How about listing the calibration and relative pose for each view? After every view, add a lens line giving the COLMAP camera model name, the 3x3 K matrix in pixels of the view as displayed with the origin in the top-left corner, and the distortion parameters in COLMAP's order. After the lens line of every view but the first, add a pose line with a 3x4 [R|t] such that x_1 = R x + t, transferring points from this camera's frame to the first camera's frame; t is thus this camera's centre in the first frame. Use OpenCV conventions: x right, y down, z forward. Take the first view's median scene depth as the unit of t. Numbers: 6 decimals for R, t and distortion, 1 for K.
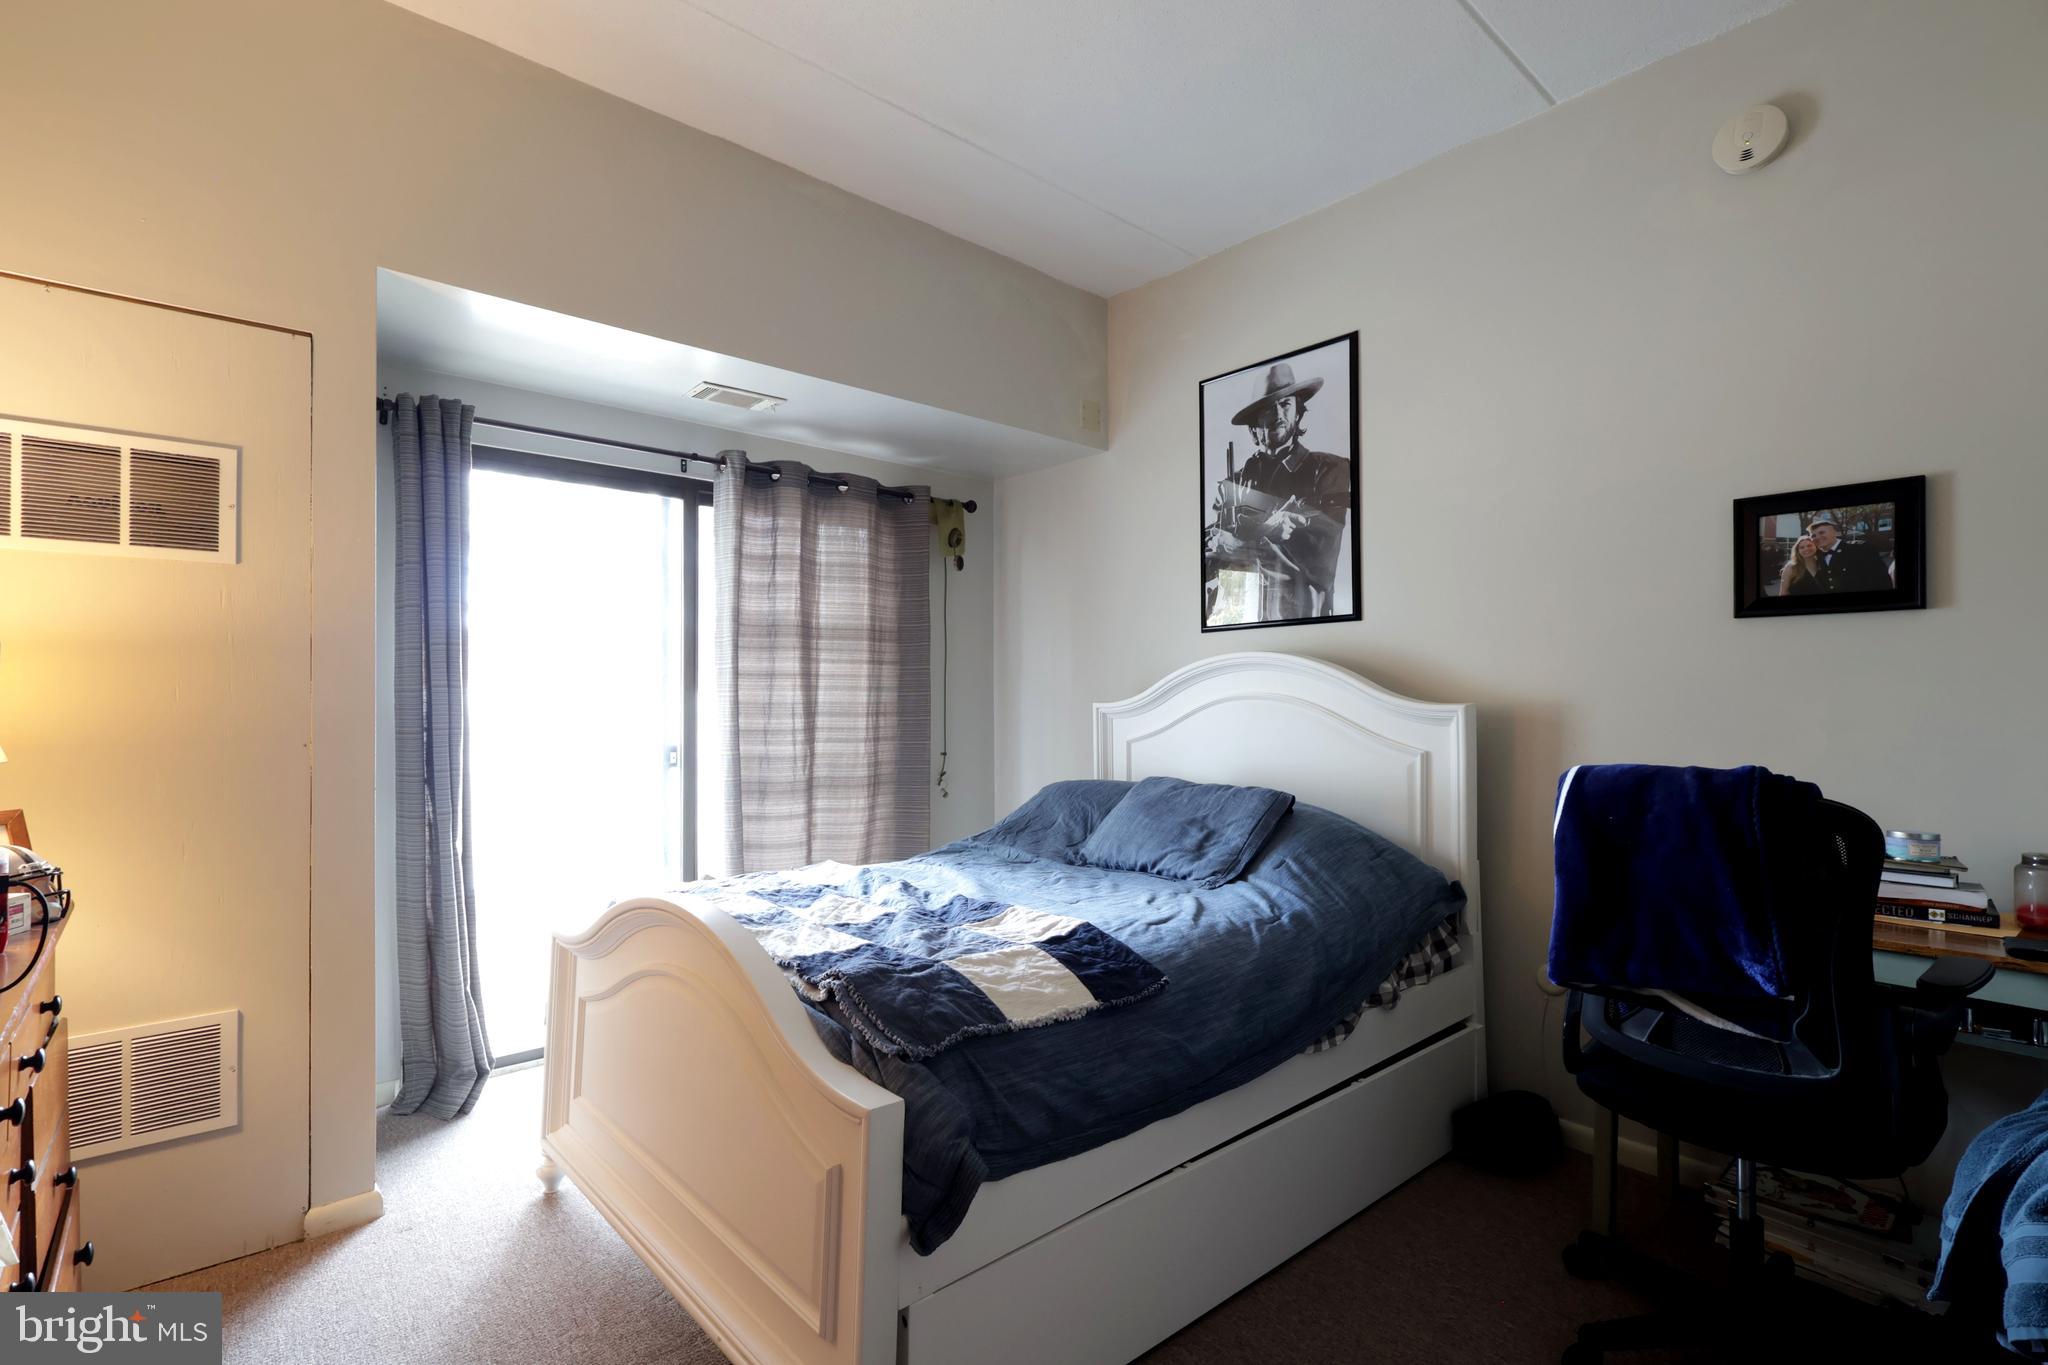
lens RADIAL K [[959.3, 0, 1025.3], [0, 959.3, 720.9], [0, 0, 1]] dist [0.001671, 0.000806]
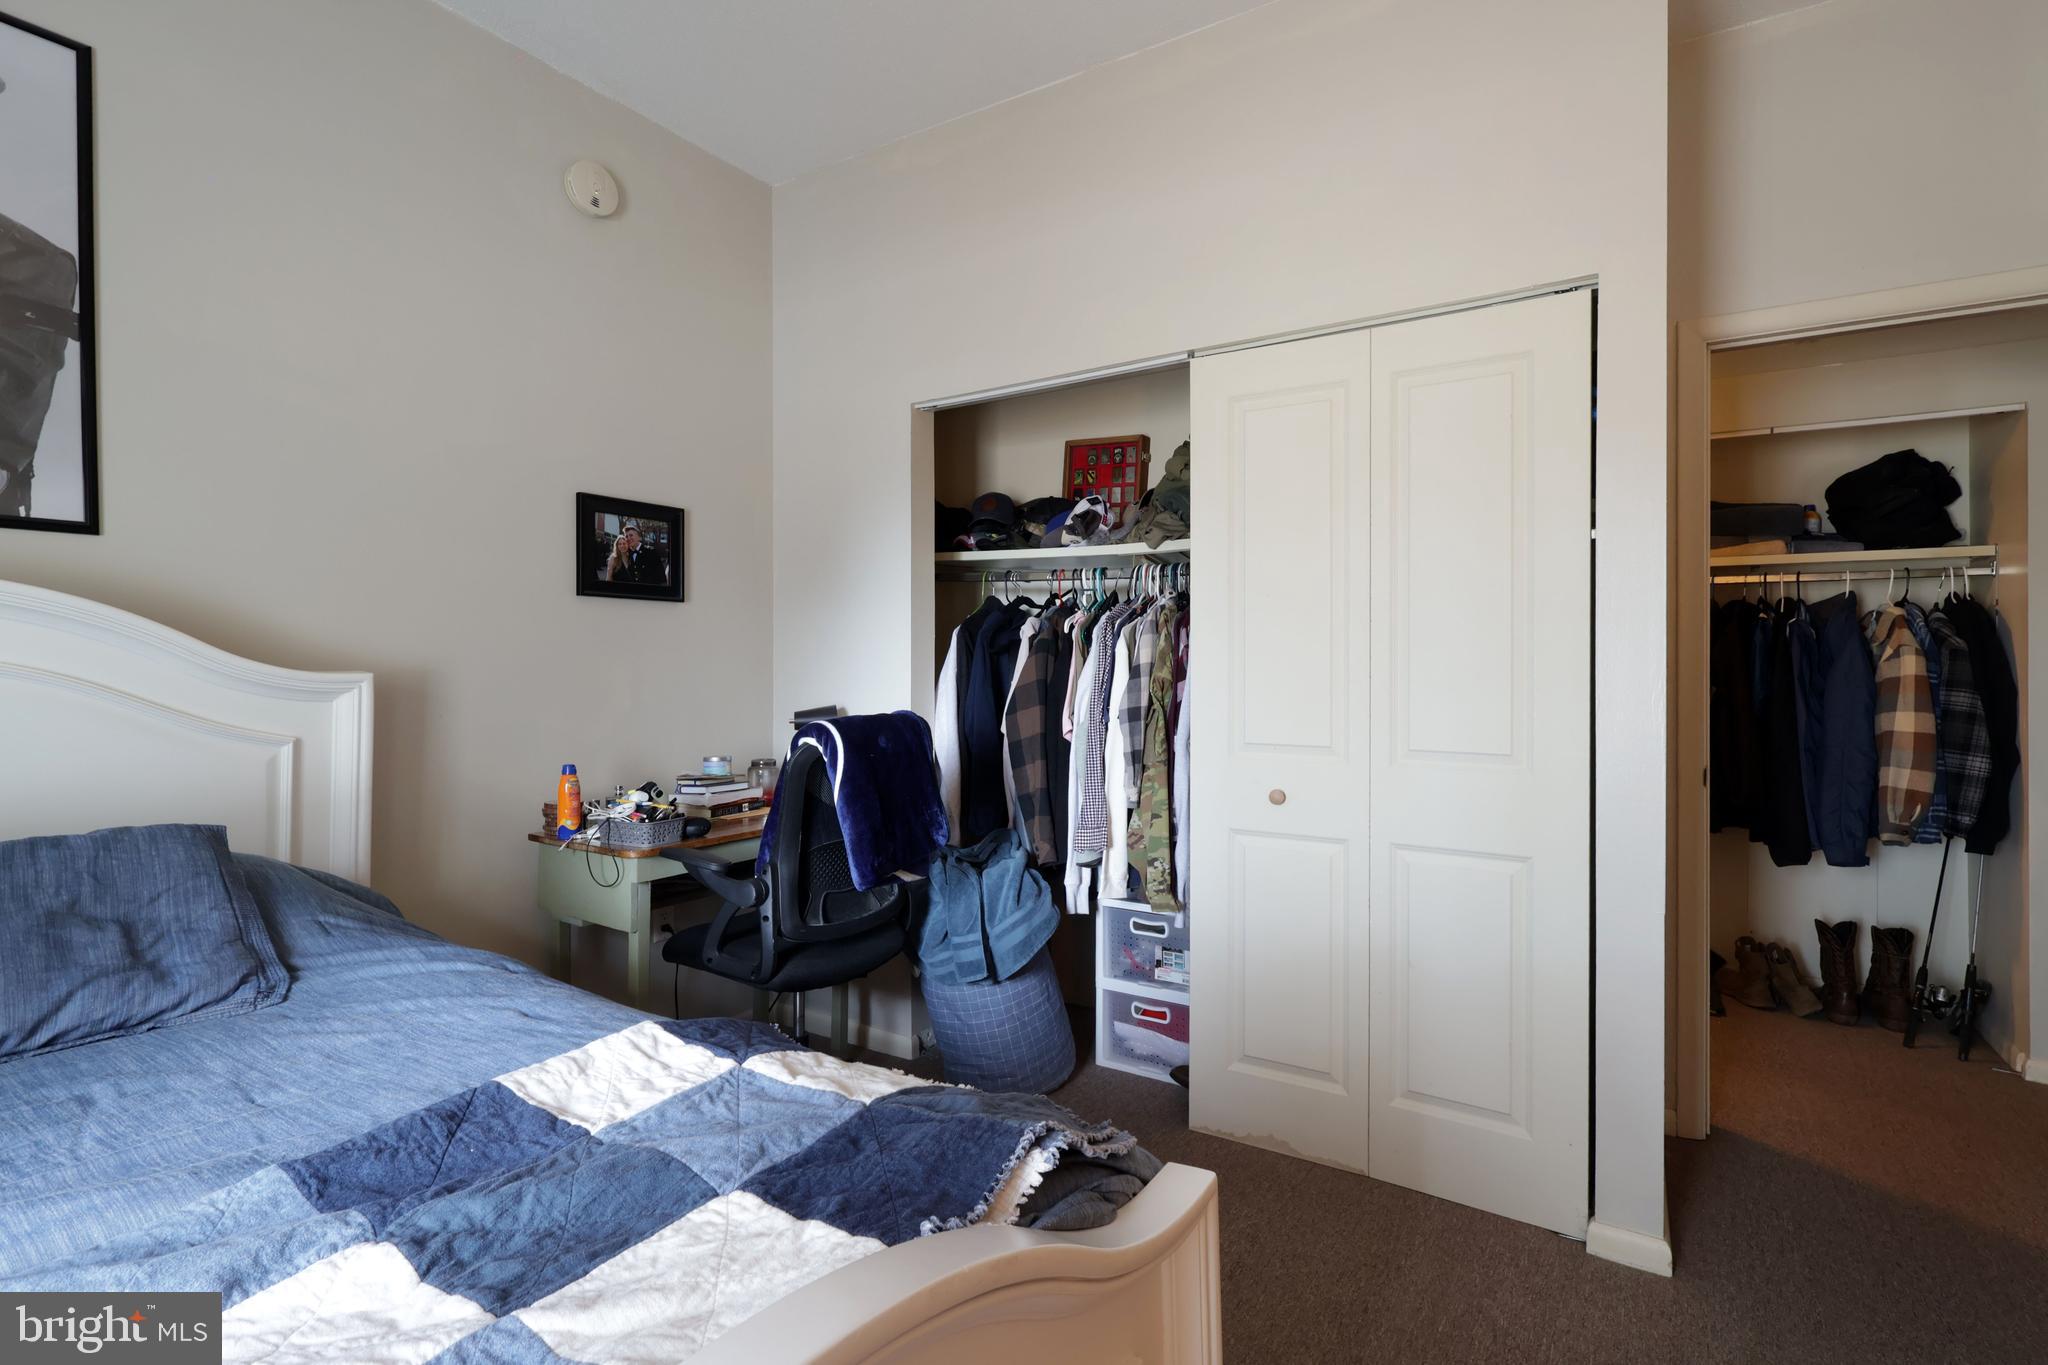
lens RADIAL K [[972.7, 0, 1024.0], [0, 972.7, 682.5], [0, 0, 1]] dist [0.000015, -0.000062]
pose [[-0.278652, -0.019287, 0.960198, -0.544245], [0.019309, 0.999484, 0.025680, -0.022749], [-0.960198, 0.025696, -0.278136, 0.838348]]
